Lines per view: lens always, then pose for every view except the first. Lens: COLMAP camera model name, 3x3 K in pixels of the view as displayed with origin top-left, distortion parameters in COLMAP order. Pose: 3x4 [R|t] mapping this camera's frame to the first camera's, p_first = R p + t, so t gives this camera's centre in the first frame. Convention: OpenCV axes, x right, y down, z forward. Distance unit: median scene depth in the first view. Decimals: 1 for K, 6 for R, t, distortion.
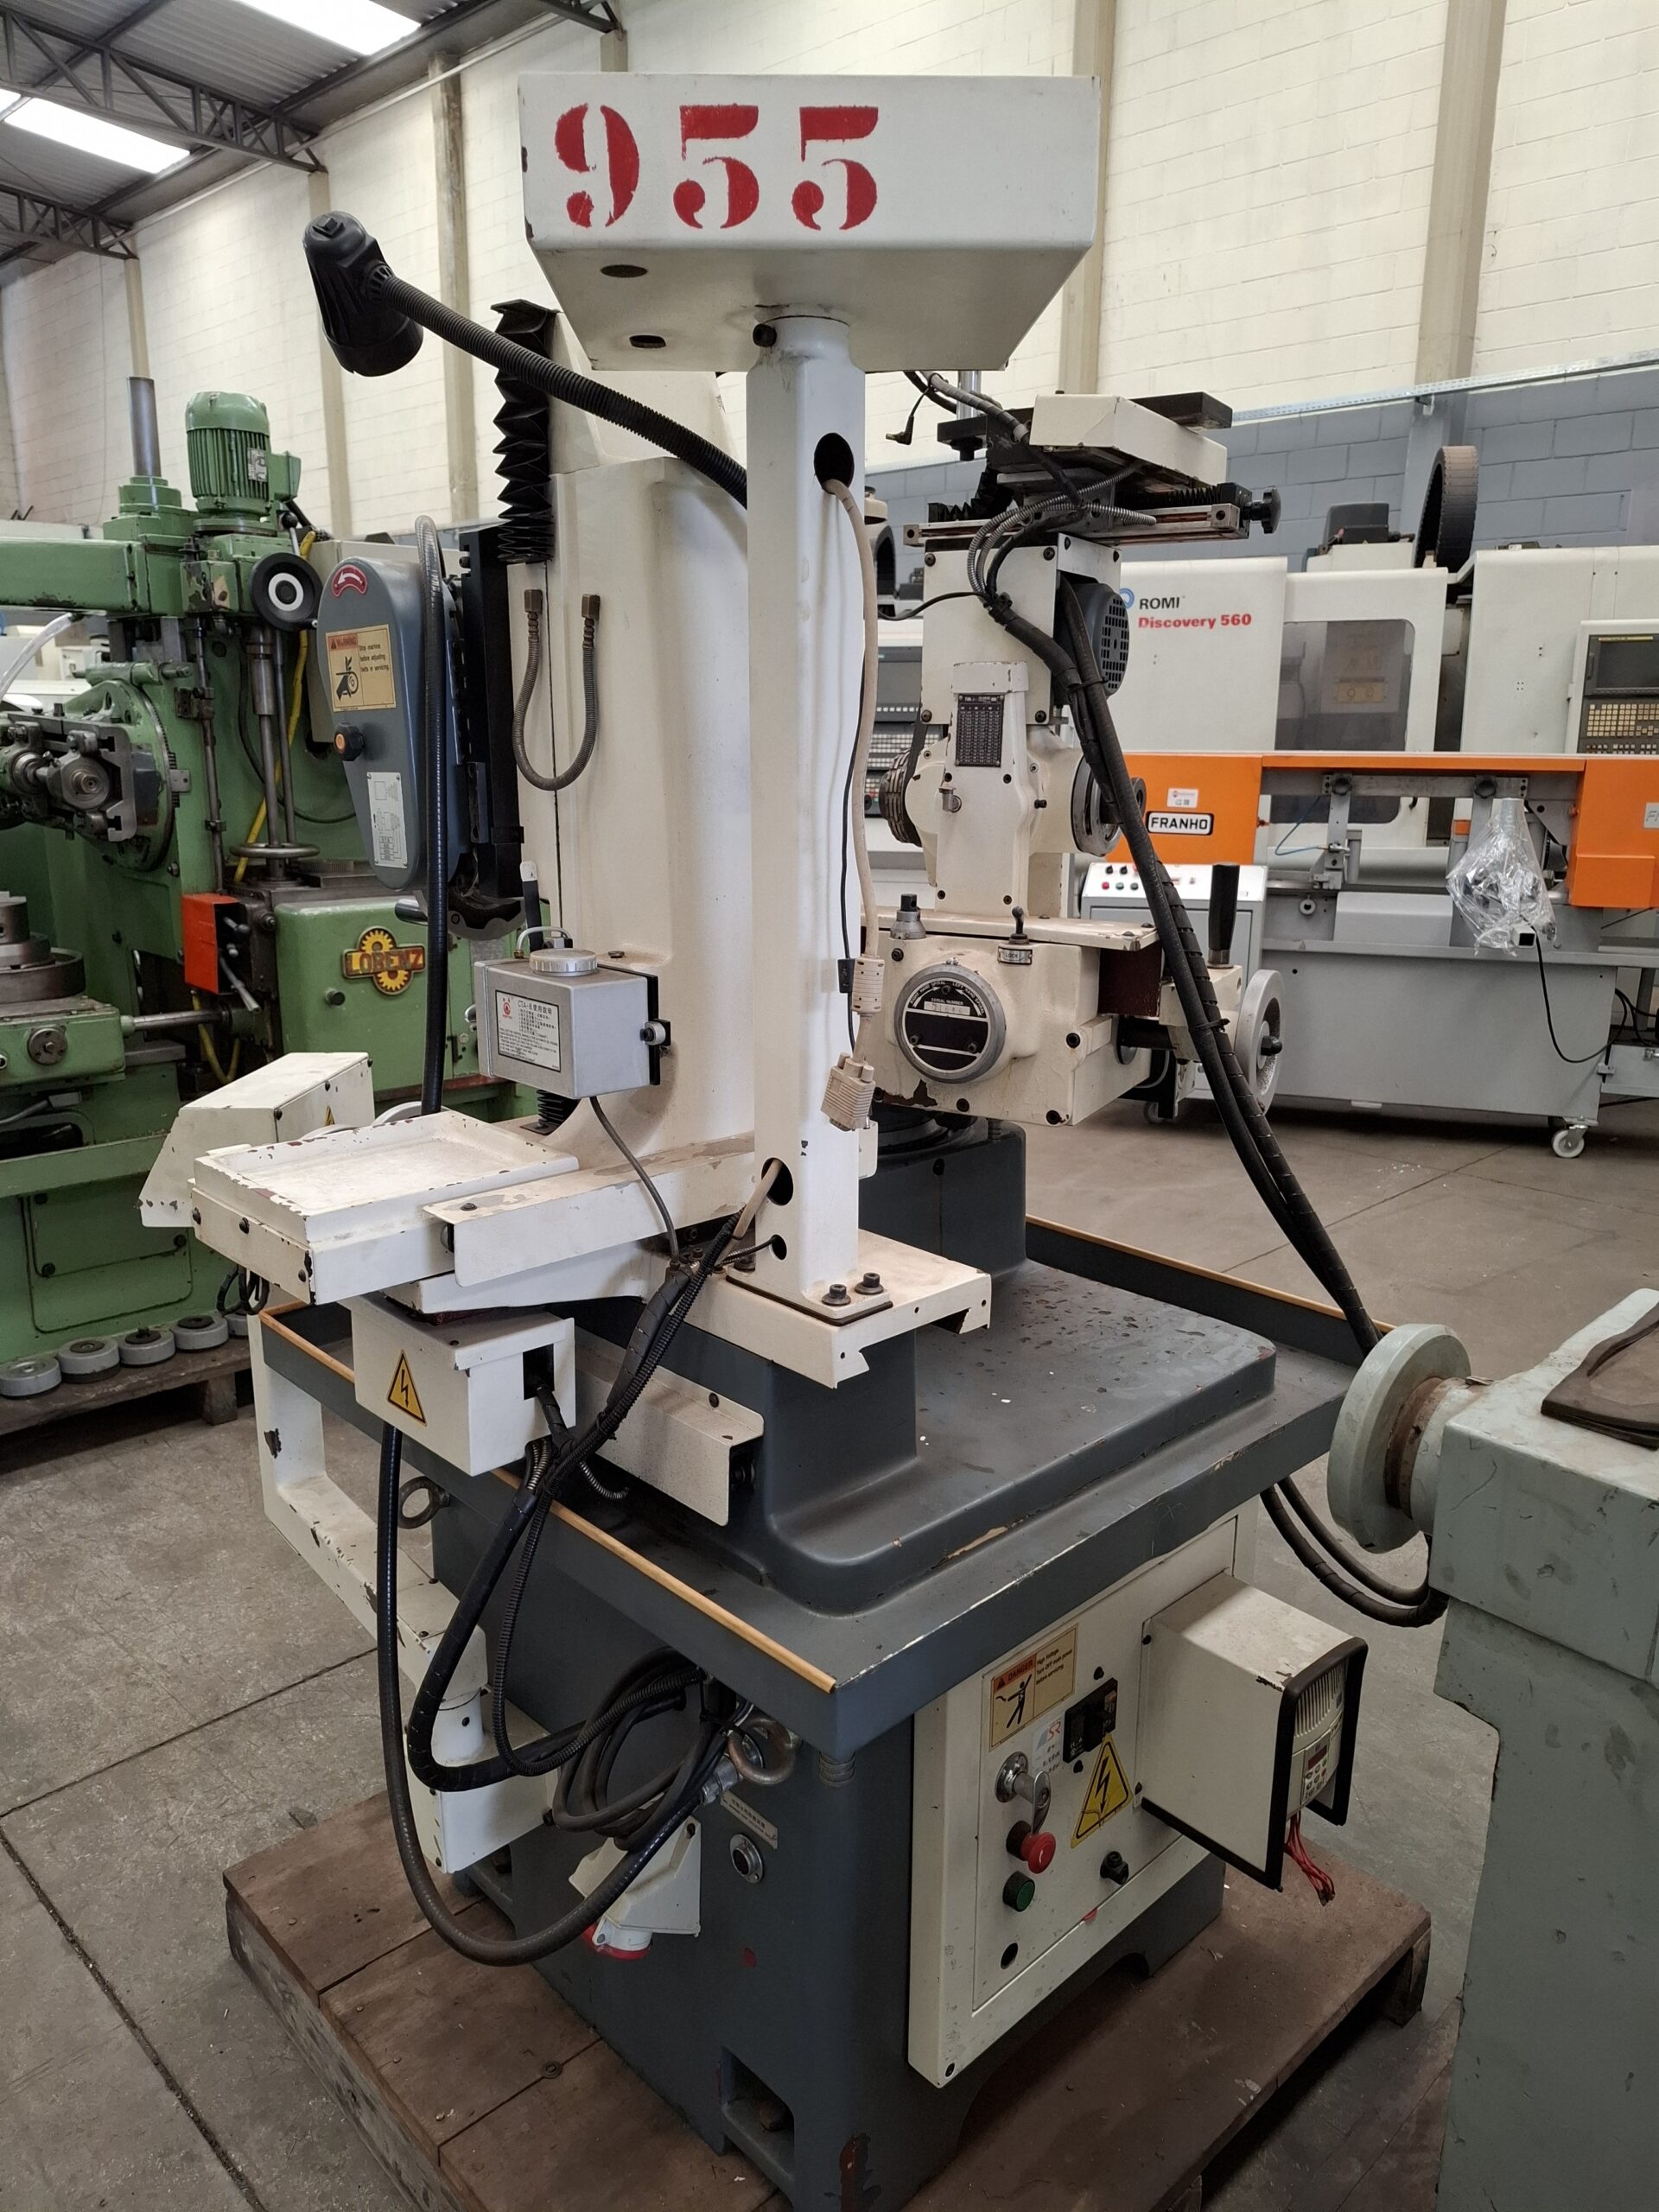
lens RADIAL K [[1551.7, 0, 817.6], [0, 1551.7, 1115.8], [0, 0, 1]] dist [0.040600, -0.033649]
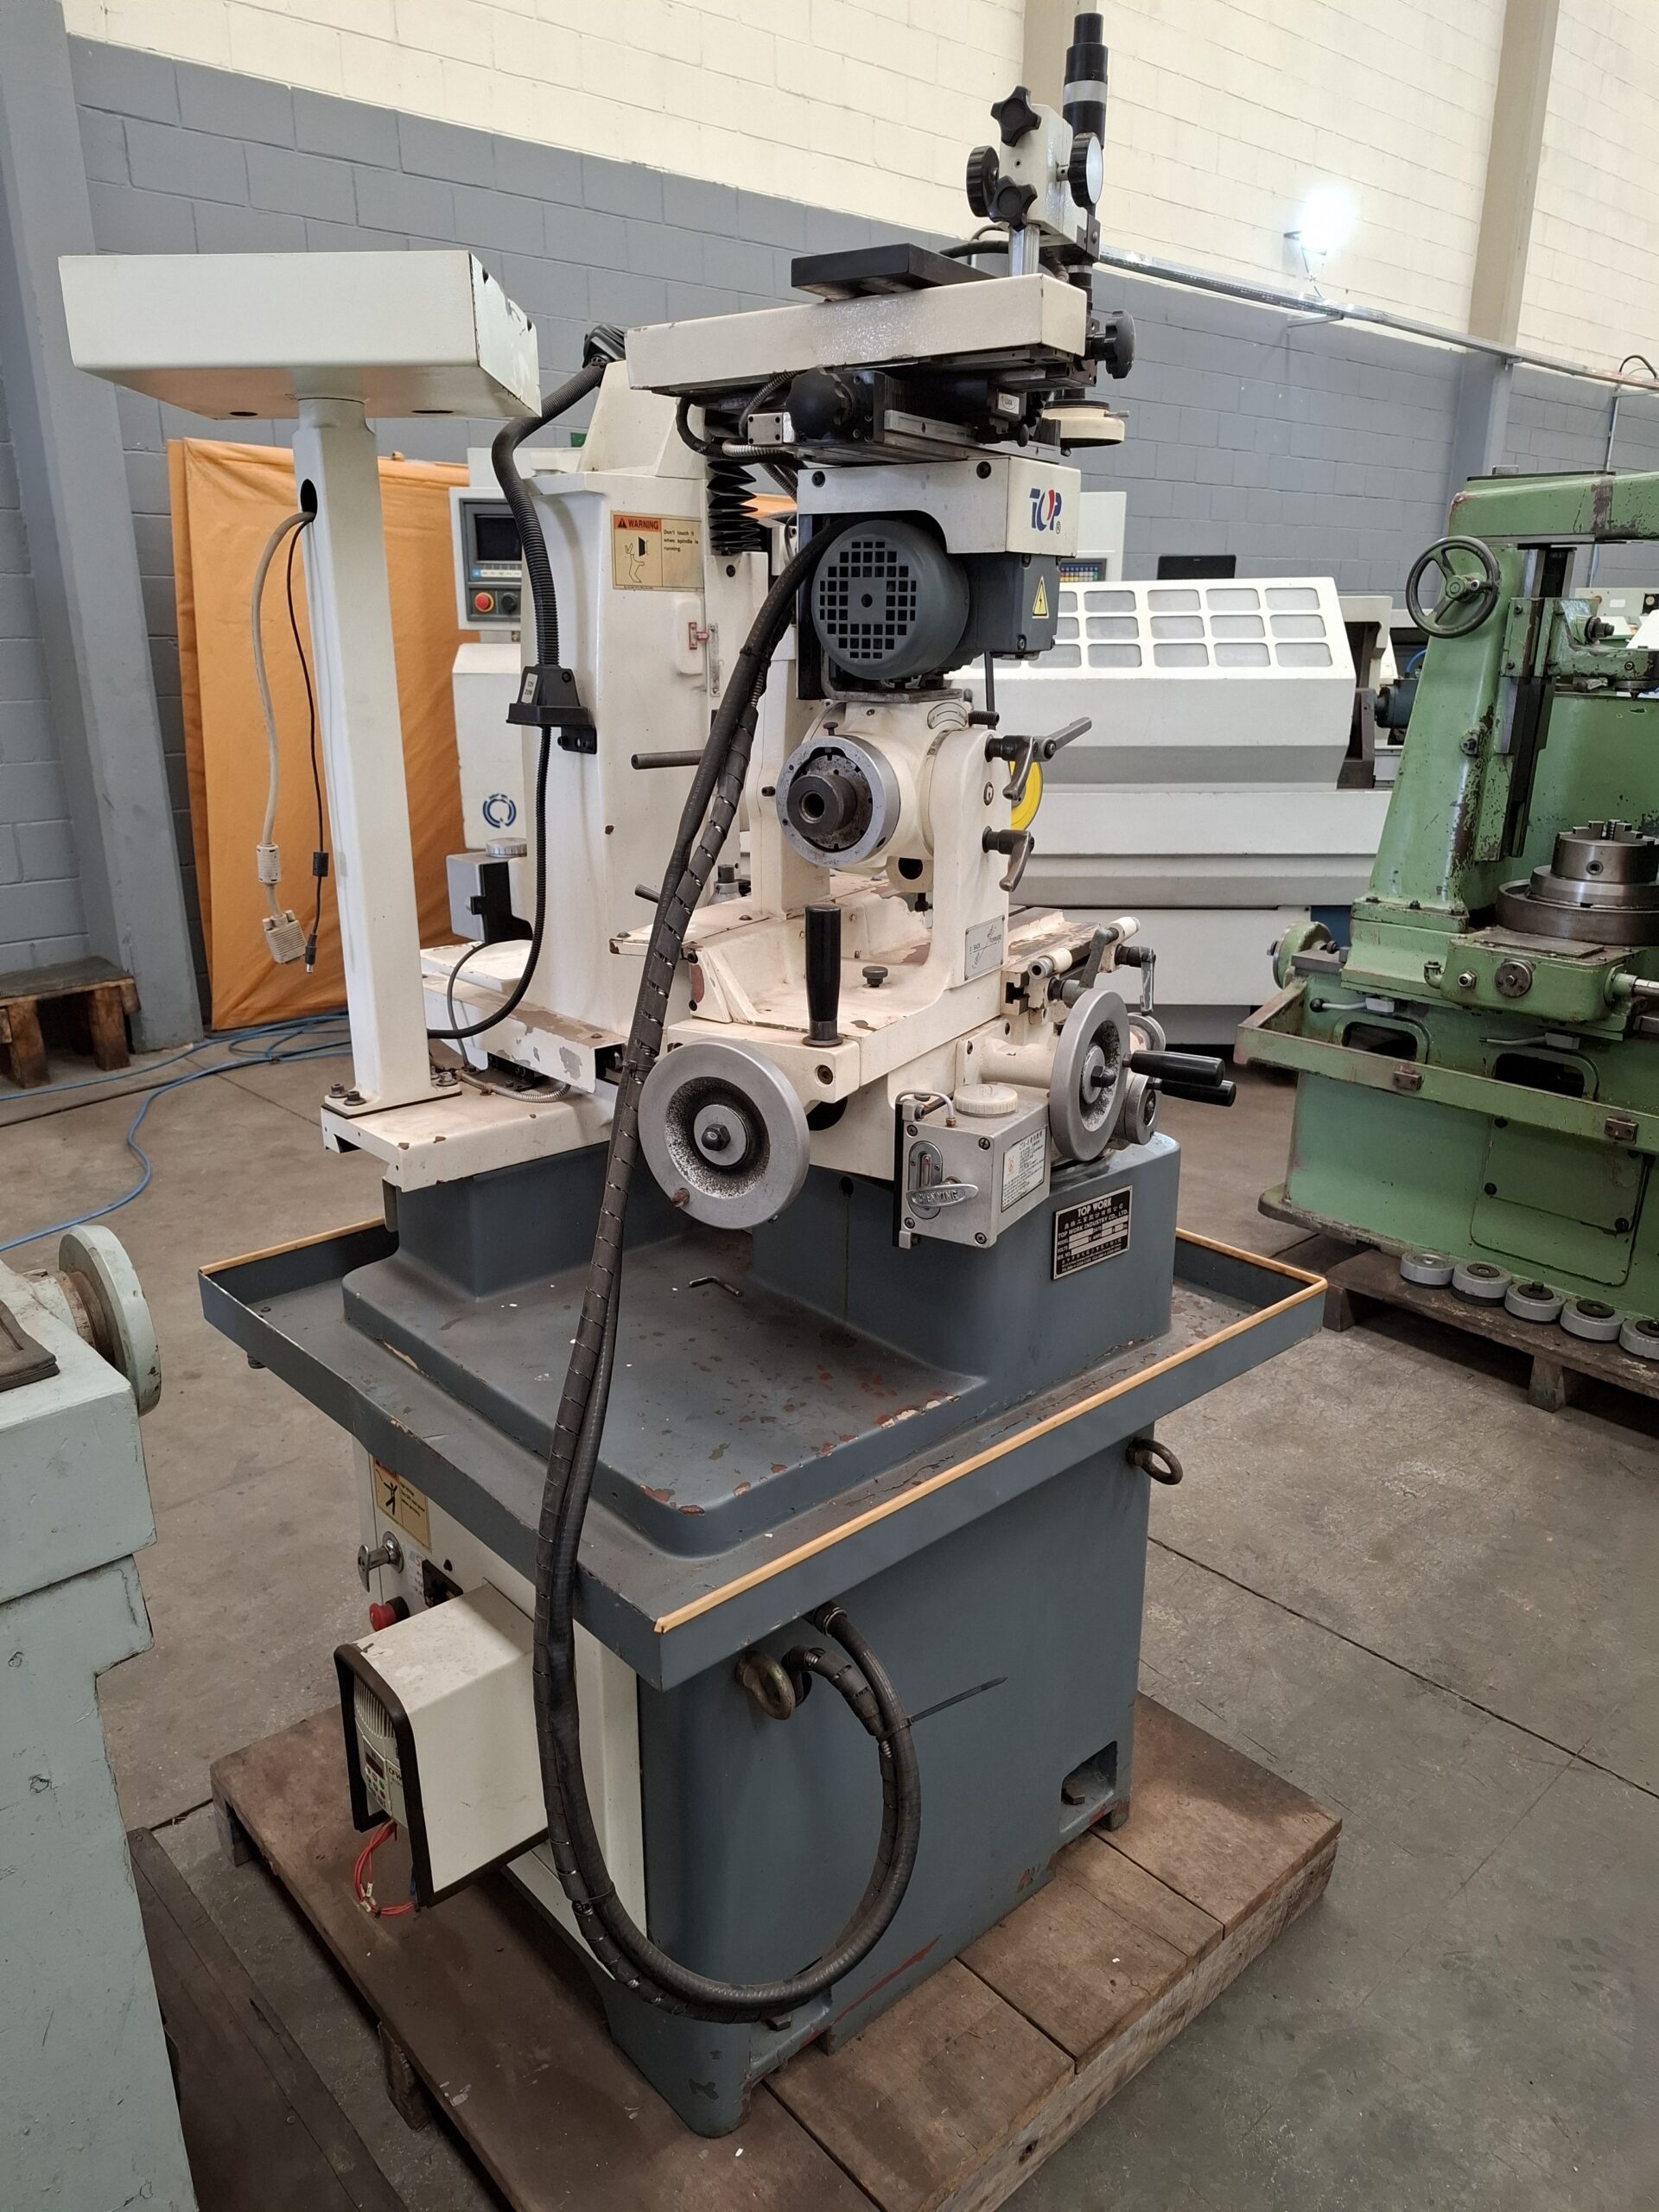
lens RADIAL K [[1551.7, 0, 827.3], [0, 1551.7, 1110.5], [0, 0, 1]] dist [0.040600, -0.033649]
pose [[-0.033805, 0.294930, -0.954921, 0.509074], [-0.246842, 0.923402, 0.293934, -0.148677], [0.968466, 0.245651, 0.041586, 0.511554]]
